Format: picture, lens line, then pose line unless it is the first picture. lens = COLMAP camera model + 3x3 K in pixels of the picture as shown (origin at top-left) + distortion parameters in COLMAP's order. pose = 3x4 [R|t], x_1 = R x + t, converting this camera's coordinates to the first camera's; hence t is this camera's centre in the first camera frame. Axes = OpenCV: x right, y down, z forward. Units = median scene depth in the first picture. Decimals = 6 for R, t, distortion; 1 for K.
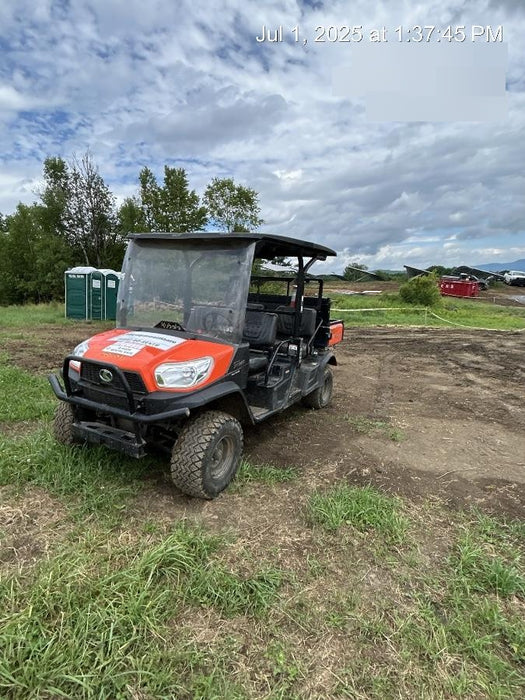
lens RADIAL K [[365.7, 0, 262.5], [0, 365.7, 350.0], [0, 0, 1]] dist [-0.001111, -0.000161]
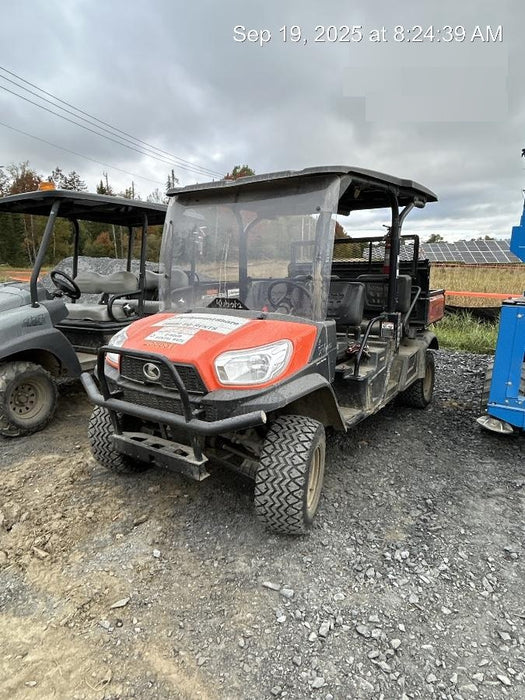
lens RADIAL K [[429.2, 0, 263.5], [0, 429.2, 345.0], [0, 0, 1]] dist [-0.001038, -0.000666]
pose [[0.990263, -0.047833, -0.130734, -0.073755], [0.048788, 0.998801, 0.004112, 0.021082], [0.130381, -0.010450, 0.991409, 0.138413]]
